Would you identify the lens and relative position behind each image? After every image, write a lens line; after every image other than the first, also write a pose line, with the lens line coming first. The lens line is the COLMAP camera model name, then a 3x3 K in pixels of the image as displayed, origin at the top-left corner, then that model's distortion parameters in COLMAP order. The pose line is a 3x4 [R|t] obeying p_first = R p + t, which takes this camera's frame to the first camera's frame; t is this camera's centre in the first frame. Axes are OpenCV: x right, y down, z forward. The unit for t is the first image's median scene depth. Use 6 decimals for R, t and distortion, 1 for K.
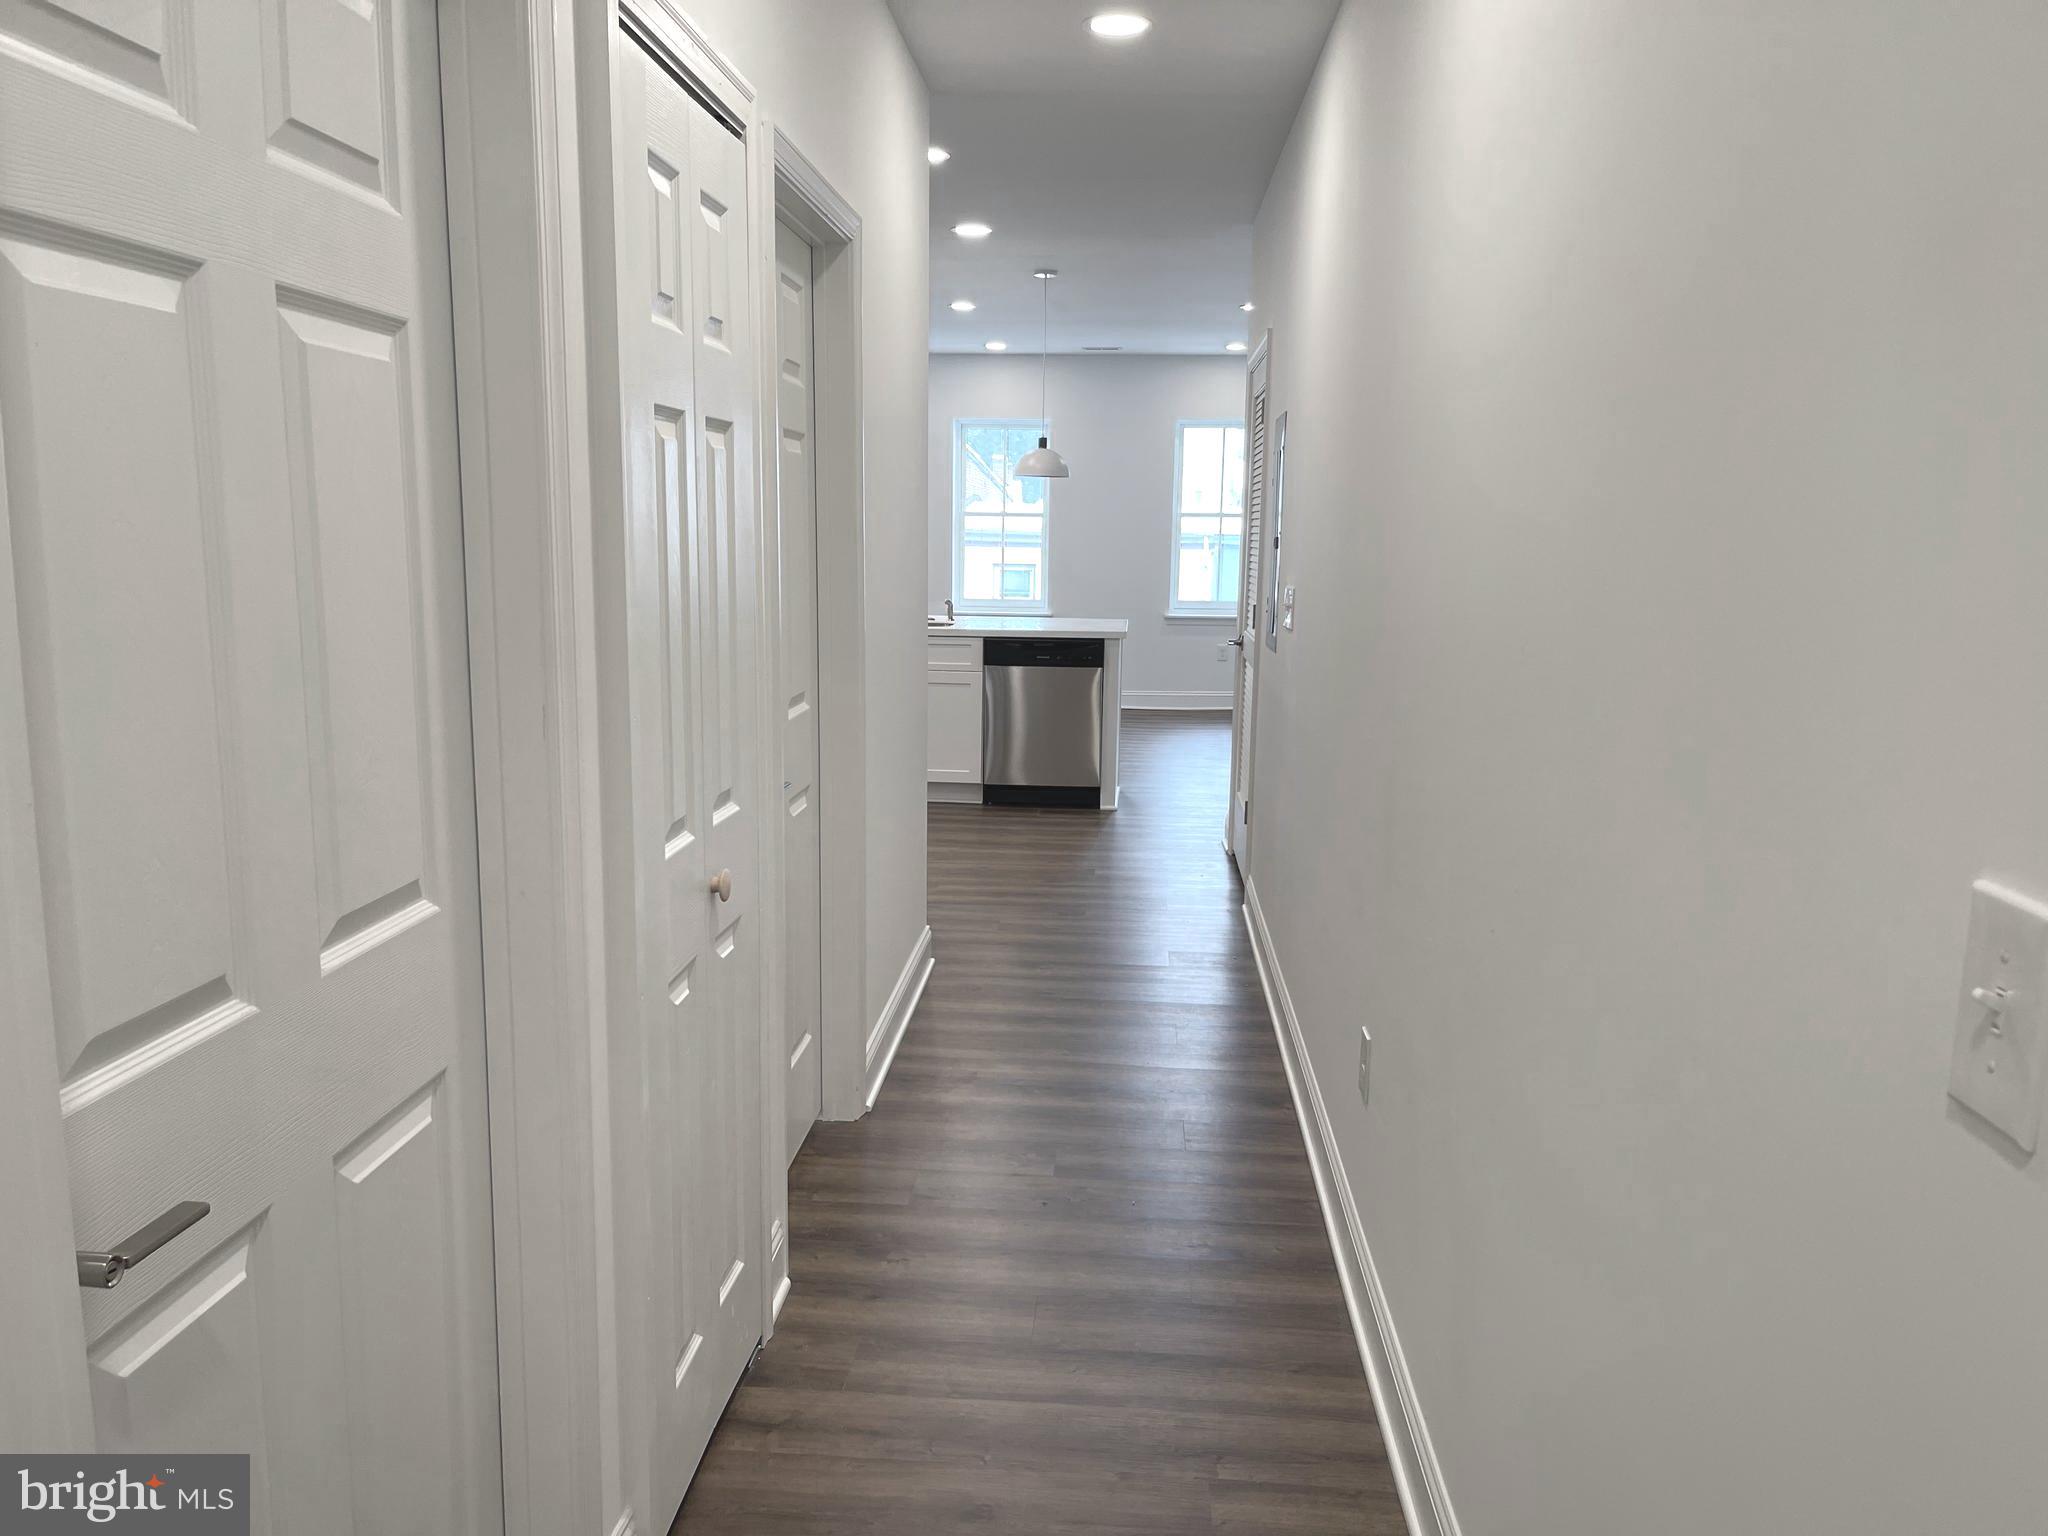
lens RADIAL K [[1535.6, 0, 1019.8], [0, 1535.6, 775.5], [0, 0, 1]] dist [0.015388, -0.001583]
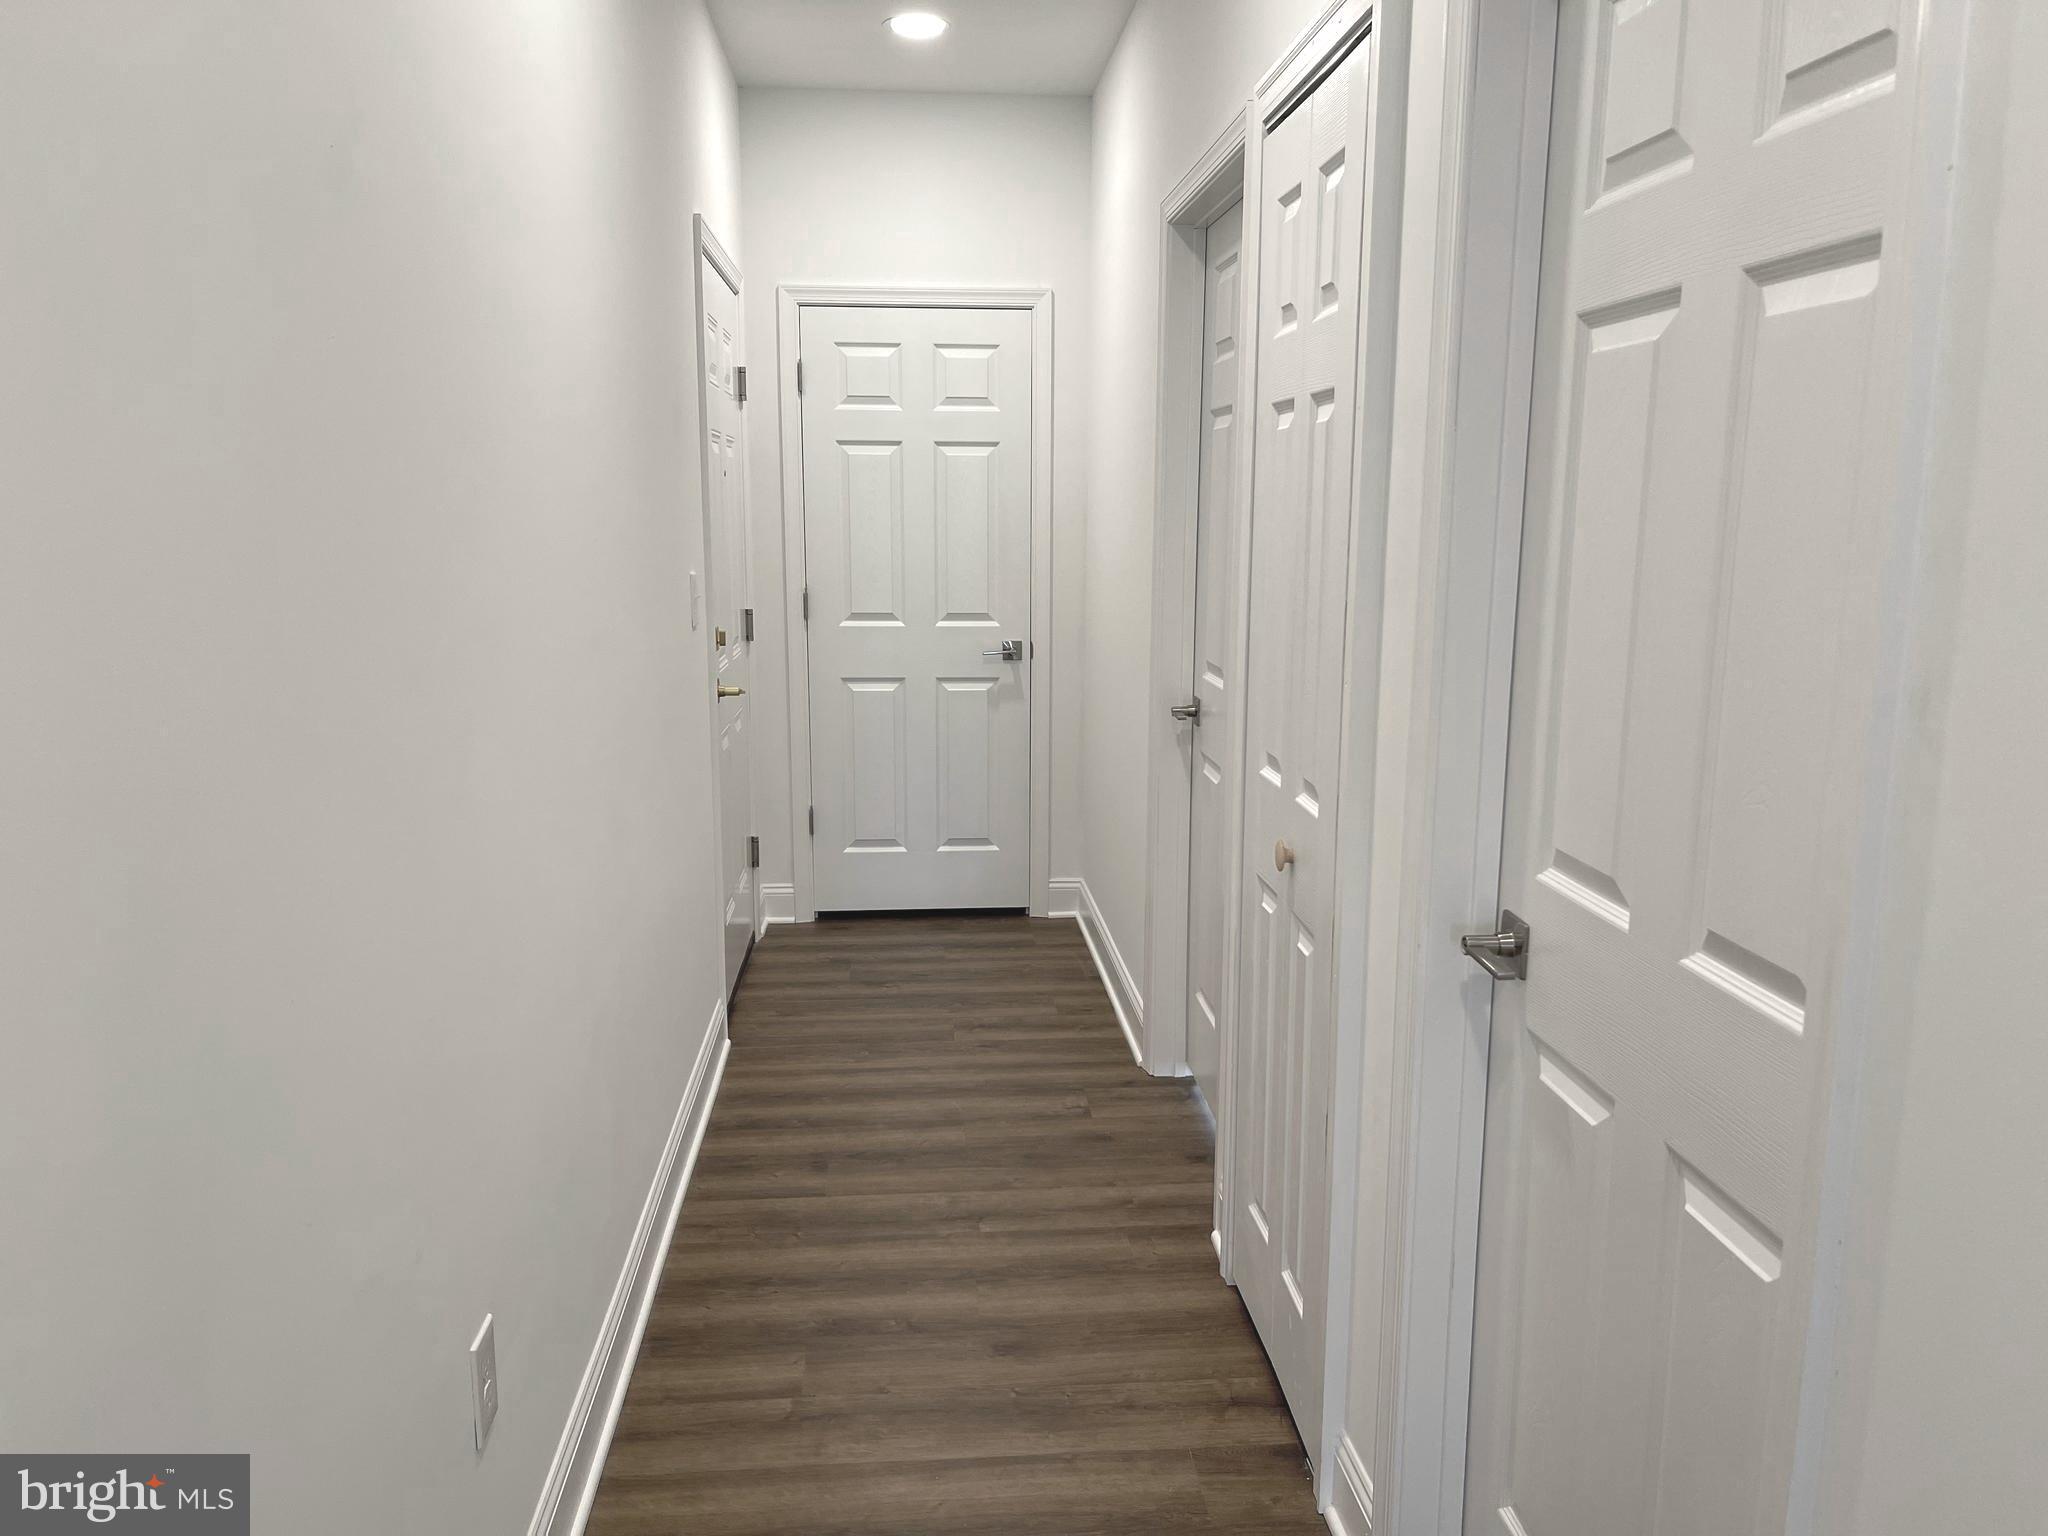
lens RADIAL K [[1535.6, 0, 1027.9], [0, 1535.6, 765.1], [0, 0, 1]] dist [0.015388, -0.001583]
pose [[-0.987395, 0.011328, -0.157872, 0.077488], [-0.041258, 0.944532, 0.325819, -0.180701], [0.152806, 0.328225, -0.932158, 1.106671]]
